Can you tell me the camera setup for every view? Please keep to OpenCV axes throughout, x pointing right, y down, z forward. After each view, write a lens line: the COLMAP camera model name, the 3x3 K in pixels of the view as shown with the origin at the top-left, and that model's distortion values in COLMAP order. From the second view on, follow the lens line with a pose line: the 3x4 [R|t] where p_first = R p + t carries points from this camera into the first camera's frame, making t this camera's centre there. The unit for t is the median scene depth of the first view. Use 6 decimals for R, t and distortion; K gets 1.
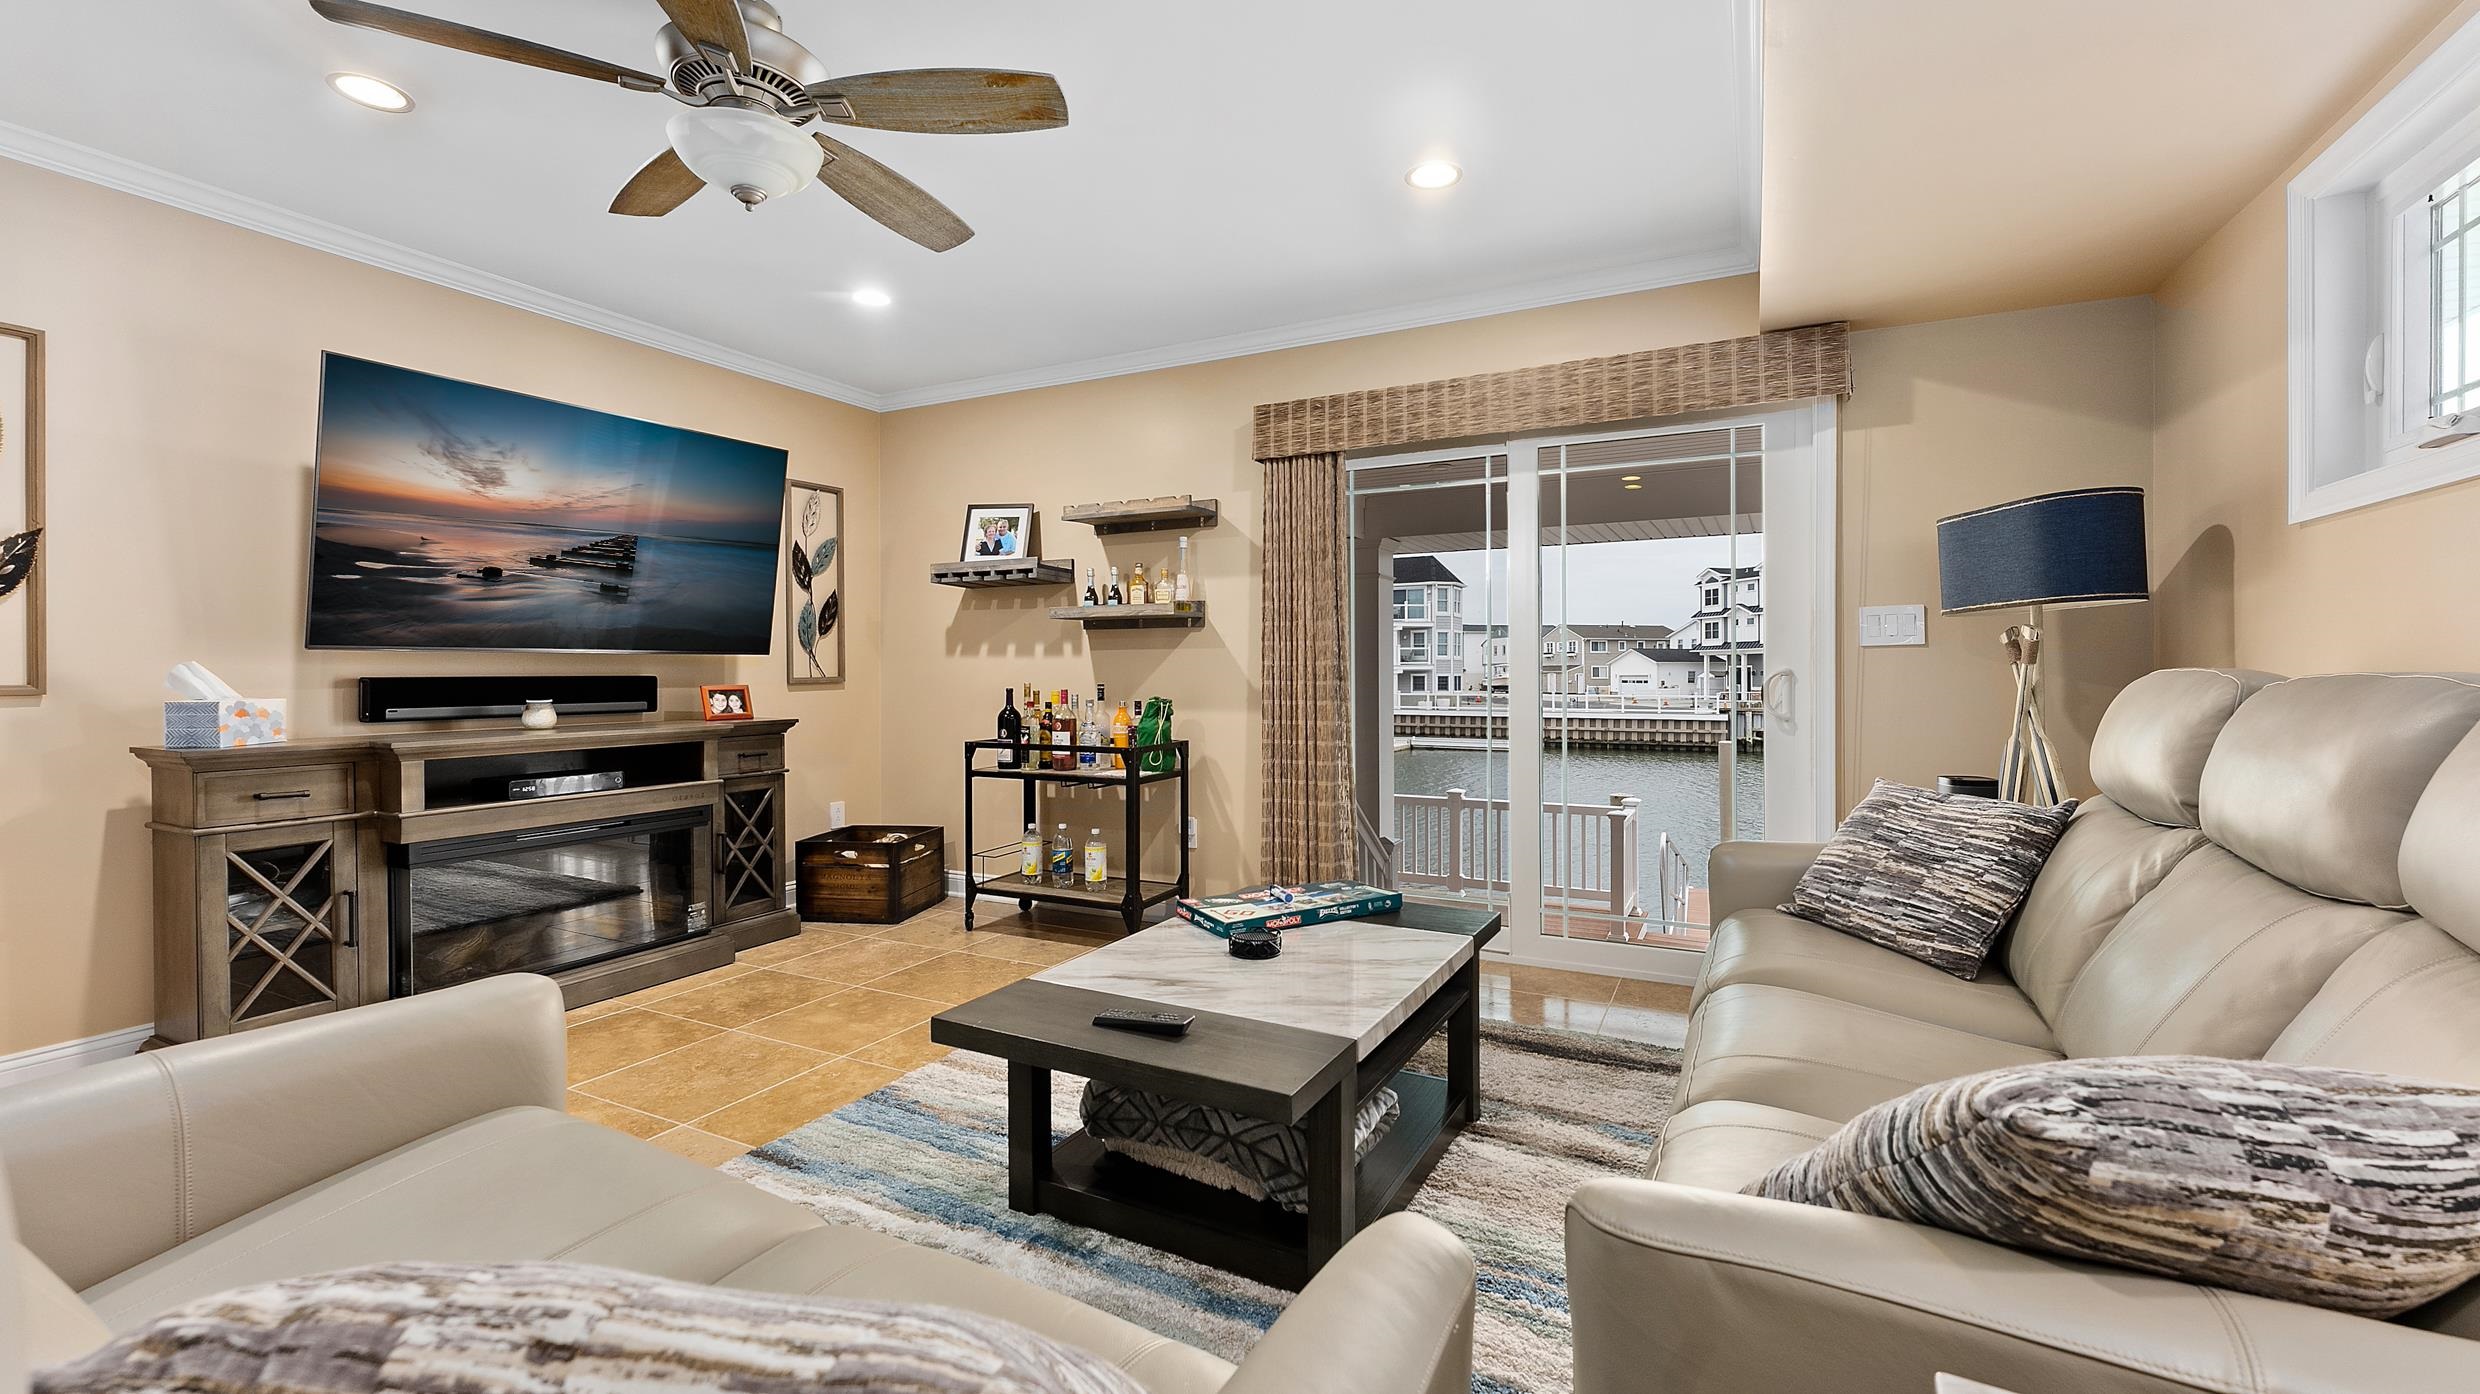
lens RADIAL K [[997.0, 0, 1244.8], [0, 997.0, 683.1], [0, 0, 1]] dist [0.000192, -0.000265]
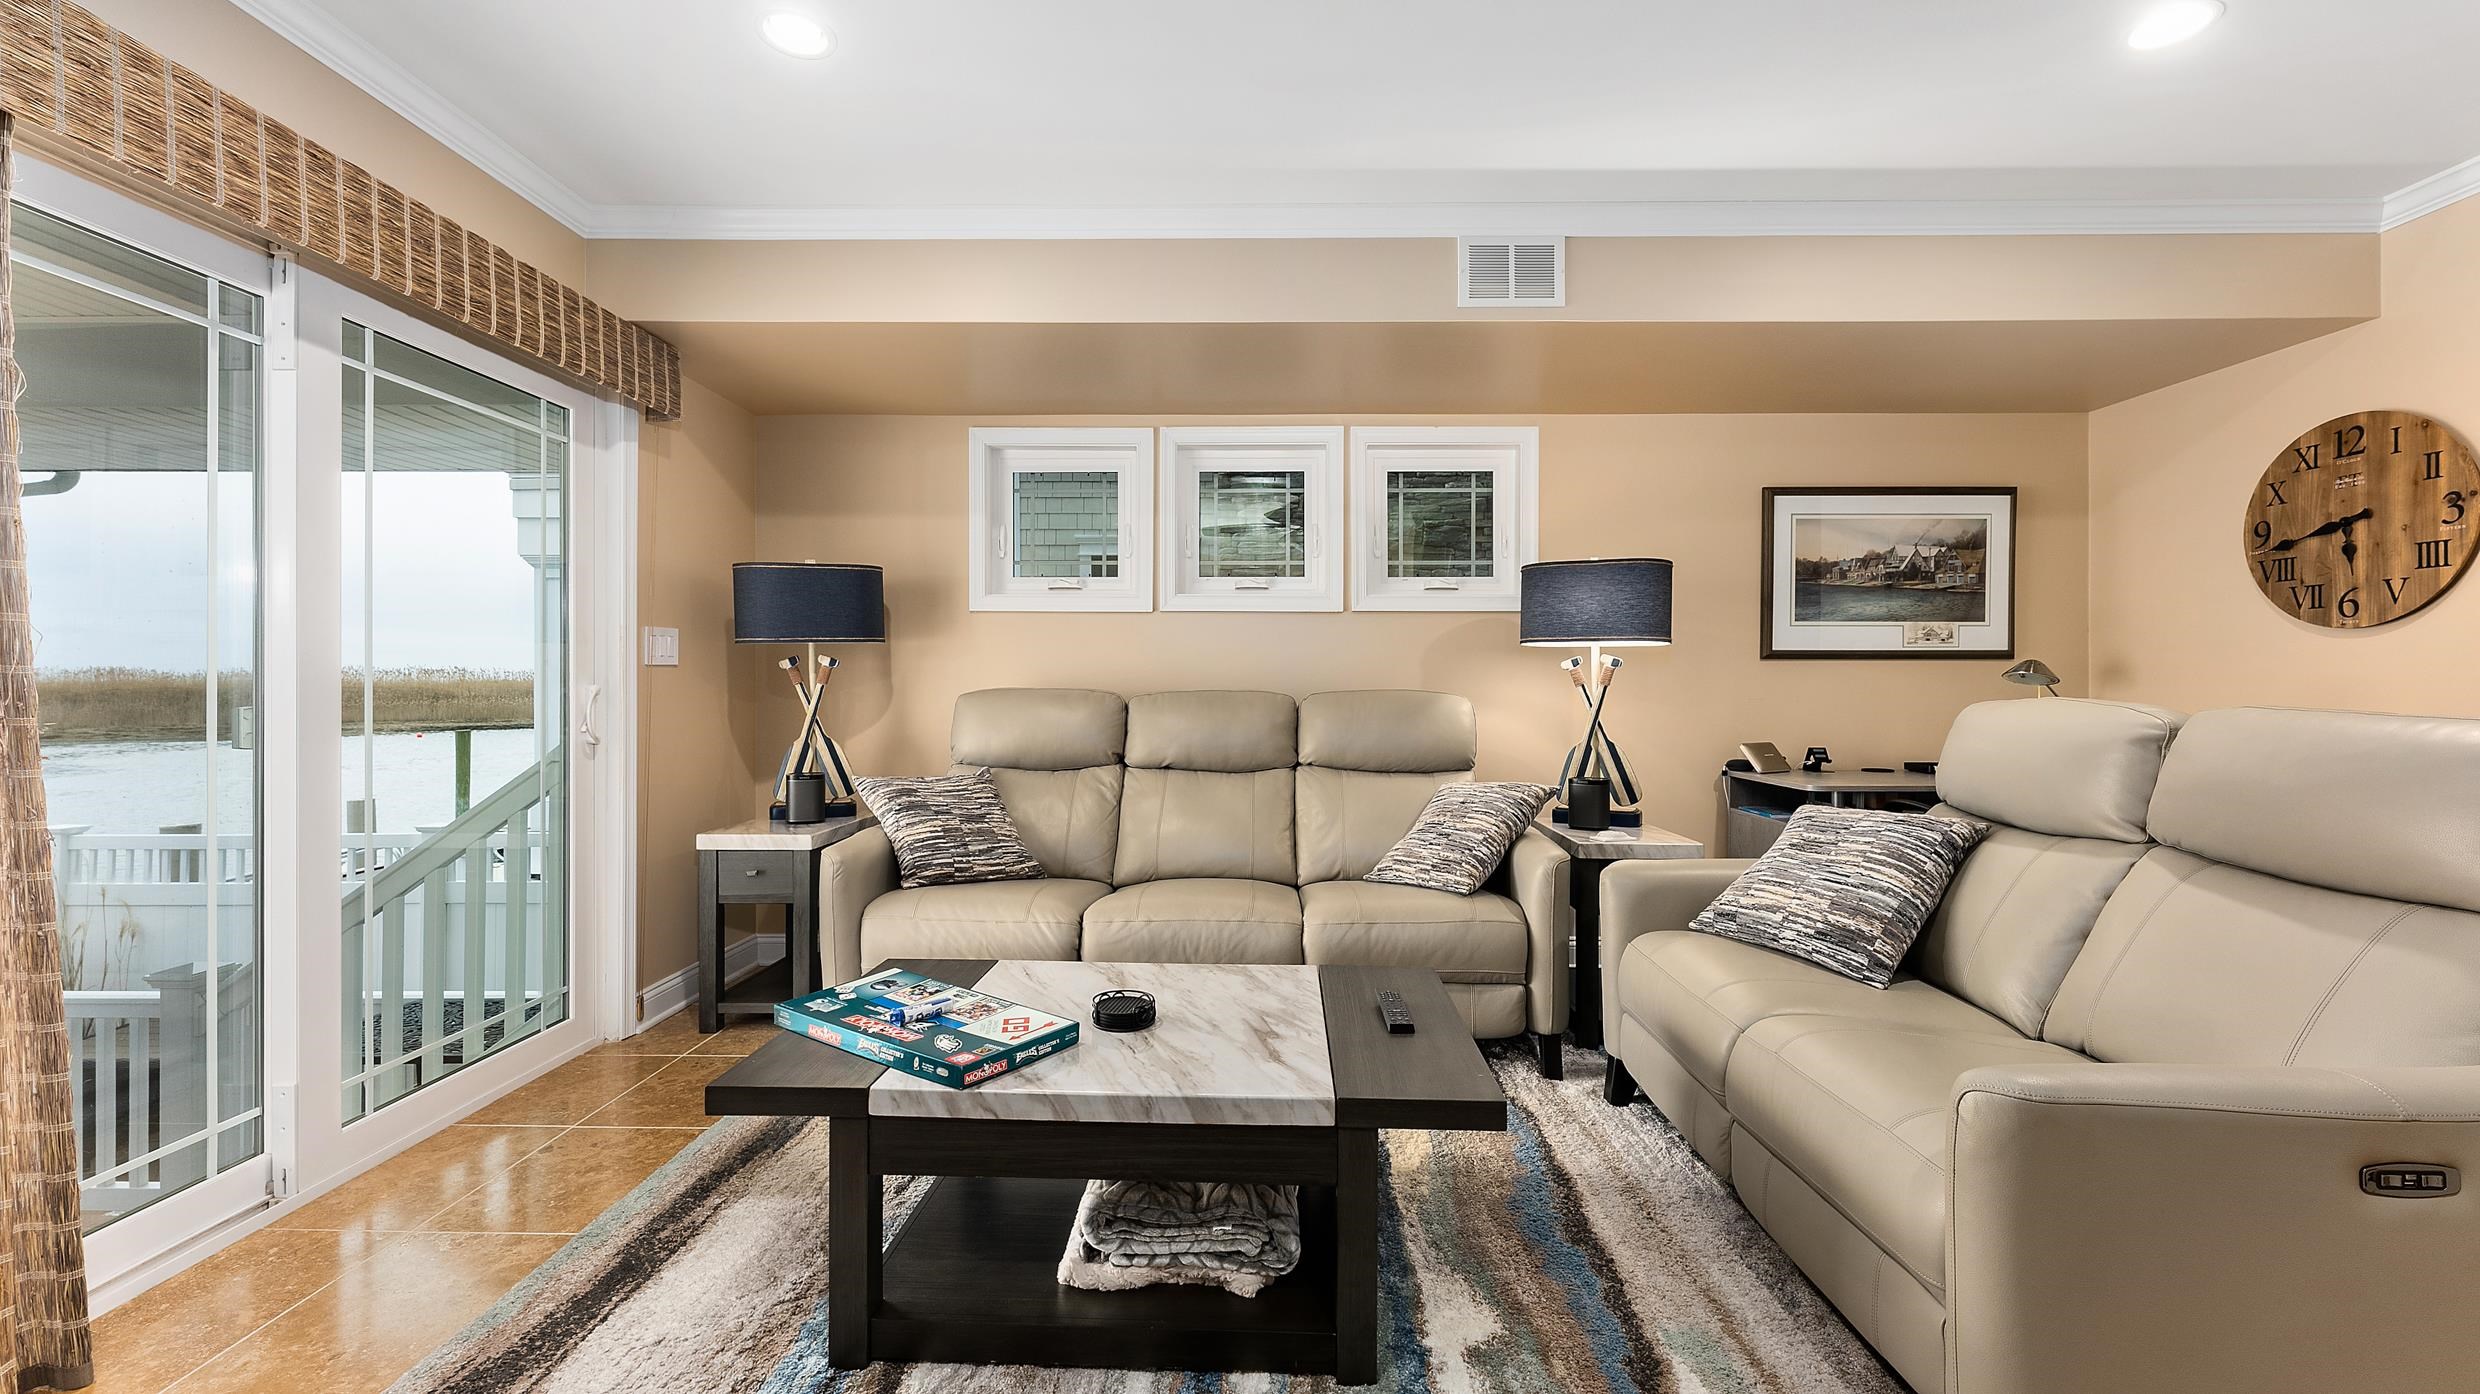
lens RADIAL K [[997.0, 0, 1244.8], [0, 997.0, 683.1], [0, 0, 1]] dist [0.000192, -0.000265]
pose [[-0.445806, 0.005683, 0.895111, -0.473520], [0.009177, 0.999956, -0.001778, -0.008794], [-0.895082, 0.007422, -0.445839, 0.764558]]
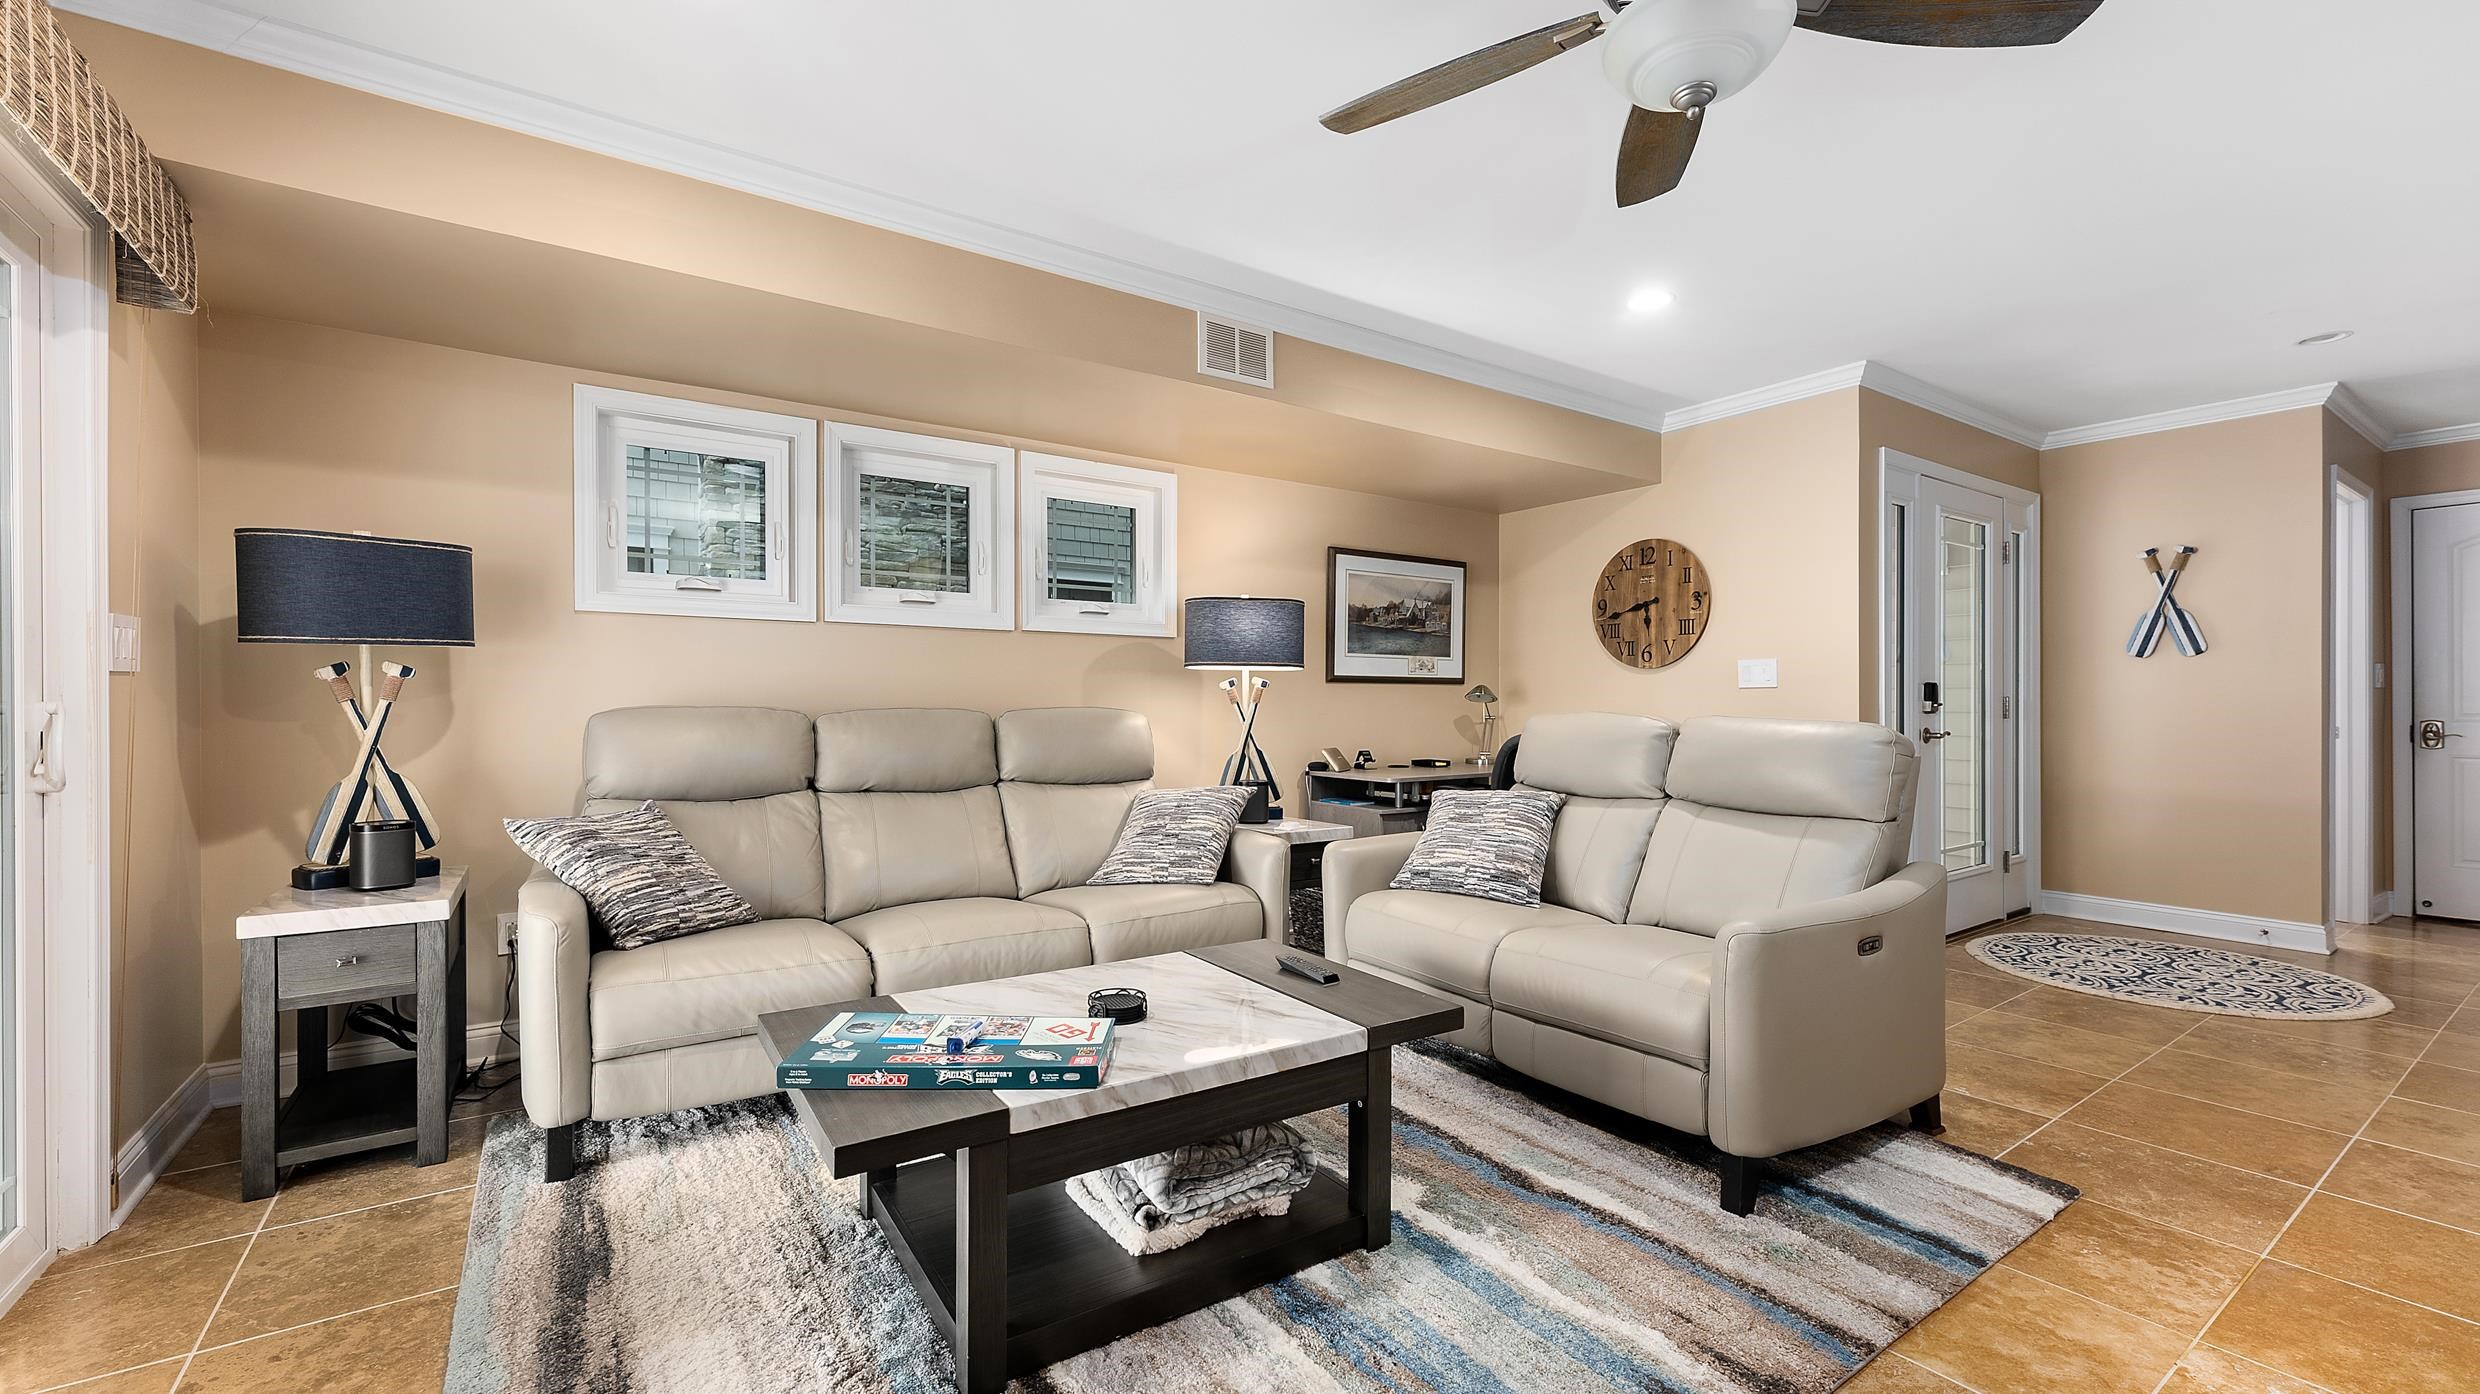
lens RADIAL K [[1012.8, 0, 1245.0], [0, 1012.8, 701.6], [0, 0, 1]] dist [-0.001361, -0.000444]
pose [[-0.883696, 0.003402, 0.468049, -0.312984], [0.006547, 0.999966, 0.005092, -0.012462], [-0.468015, 0.007565, -0.883688, 1.048456]]
